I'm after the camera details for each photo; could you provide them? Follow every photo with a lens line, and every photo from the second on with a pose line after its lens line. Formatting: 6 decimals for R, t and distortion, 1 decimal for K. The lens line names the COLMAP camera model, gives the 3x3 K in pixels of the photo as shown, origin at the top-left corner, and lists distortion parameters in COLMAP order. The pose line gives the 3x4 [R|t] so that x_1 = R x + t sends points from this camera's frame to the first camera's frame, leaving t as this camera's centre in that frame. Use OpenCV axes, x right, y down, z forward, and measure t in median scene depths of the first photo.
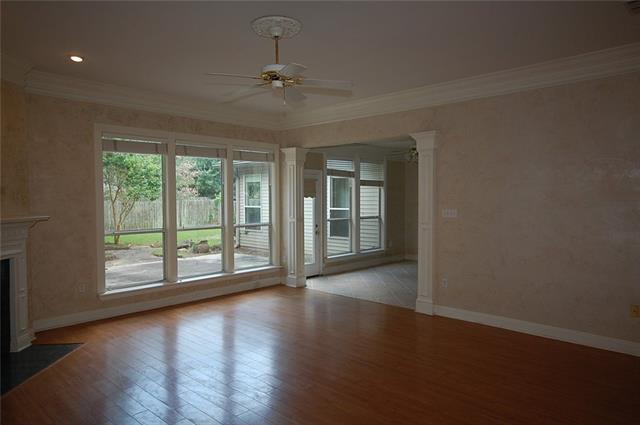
lens RADIAL K [[433.5, 0, 321.5], [0, 433.5, 210.3], [0, 0, 1]] dist [0.042977, 0.001109]
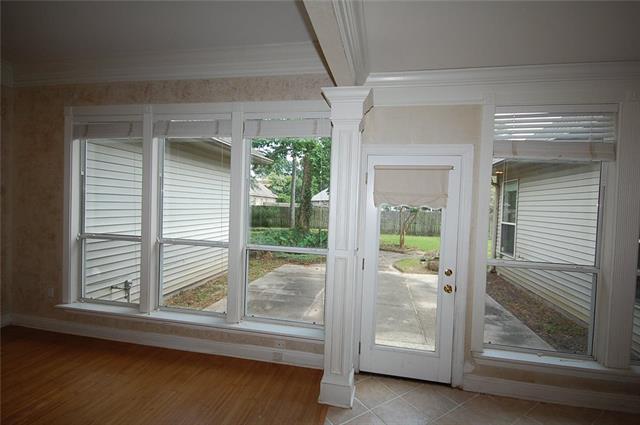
lens RADIAL K [[309.1, 0, 322.2], [0, 309.1, 213.8], [0, 0, 1]] dist [-0.014817, -0.000469]
pose [[0.544615, 0.048575, -0.837278, 0.250152], [-0.067692, 0.997610, 0.013846, -0.028660], [0.835950, 0.049136, 0.546601, 1.015621]]
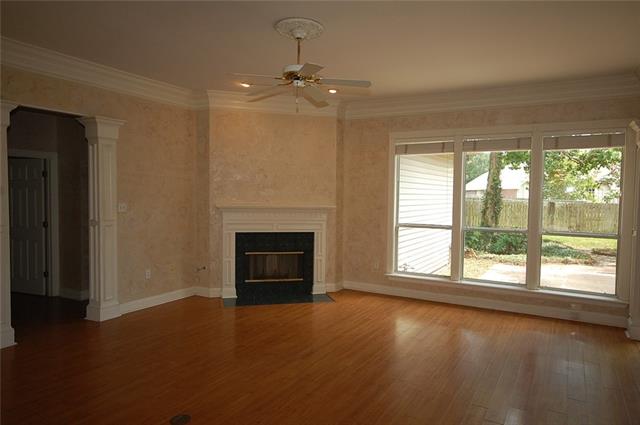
lens RADIAL K [[433.5, 0, 320.4], [0, 433.5, 210.5], [0, 0, 1]] dist [0.042977, 0.001109]
pose [[0.236632, 0.043774, -0.970613, 0.566773], [-0.046028, 0.998368, 0.033805, -0.014014], [0.970508, 0.036676, 0.238261, 0.490622]]
